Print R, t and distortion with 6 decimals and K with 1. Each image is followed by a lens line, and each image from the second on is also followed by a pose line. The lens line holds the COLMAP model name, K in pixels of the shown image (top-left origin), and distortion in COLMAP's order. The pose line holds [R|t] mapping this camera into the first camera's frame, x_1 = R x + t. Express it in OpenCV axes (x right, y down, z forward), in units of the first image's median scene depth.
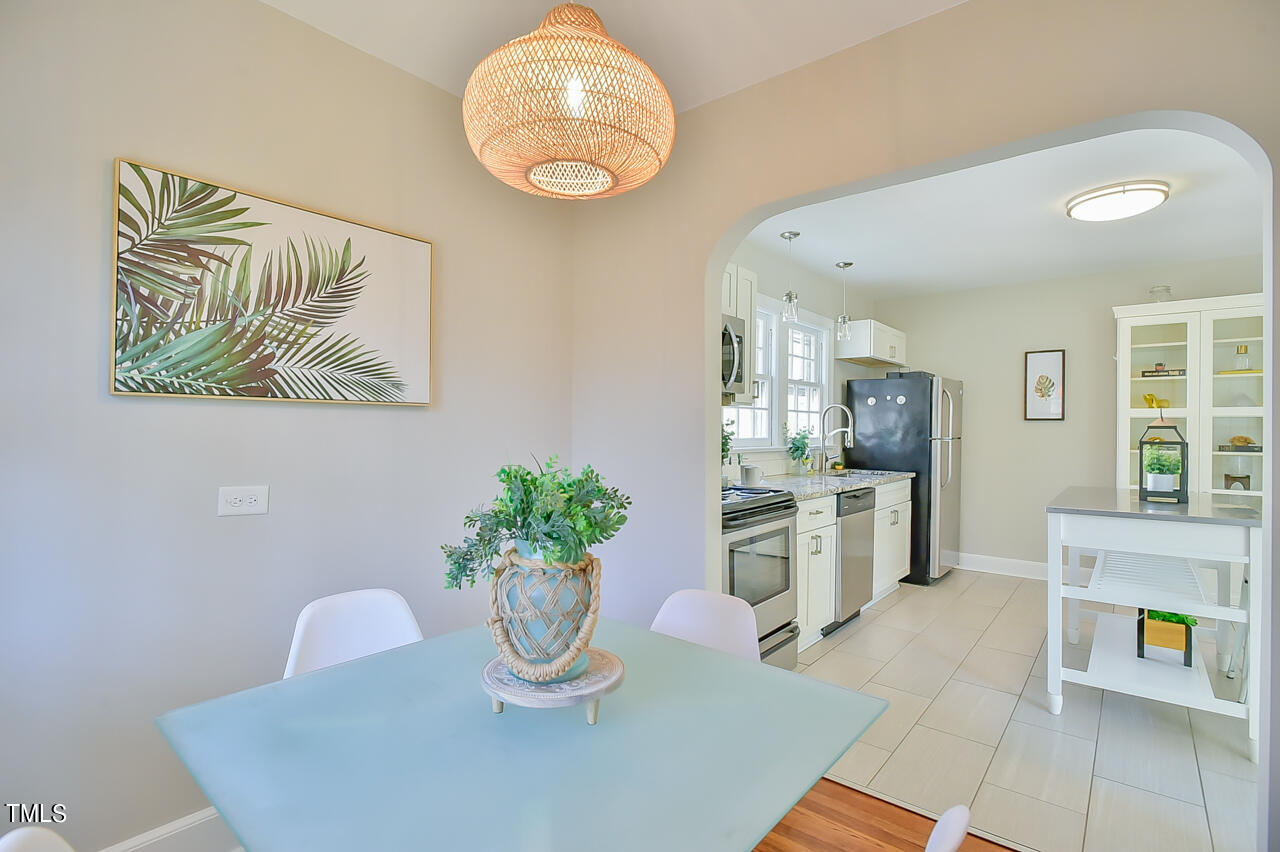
lens RADIAL K [[600.0, 0, 637.2], [0, 600.0, 424.4], [0, 0, 1]] dist [-0.016120, 0.000851]
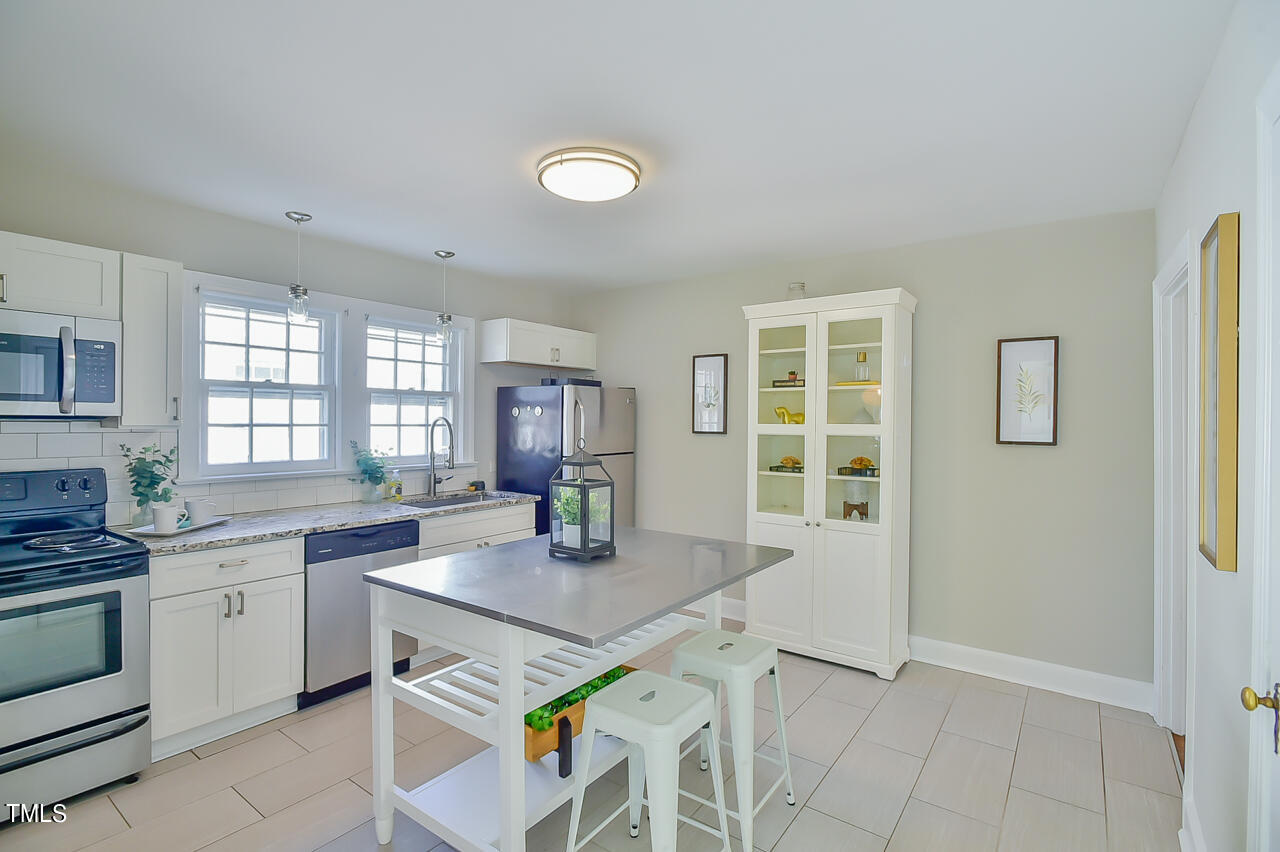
lens RADIAL K [[600.0, 0, 644.4], [0, 600.0, 418.6], [0, 0, 1]] dist [-0.016120, 0.000851]
pose [[0.998044, 0.000833, 0.062510, 0.634230], [-0.001097, 0.999991, 0.004189, -0.039244], [-0.062506, -0.004249, 0.998036, 0.141825]]
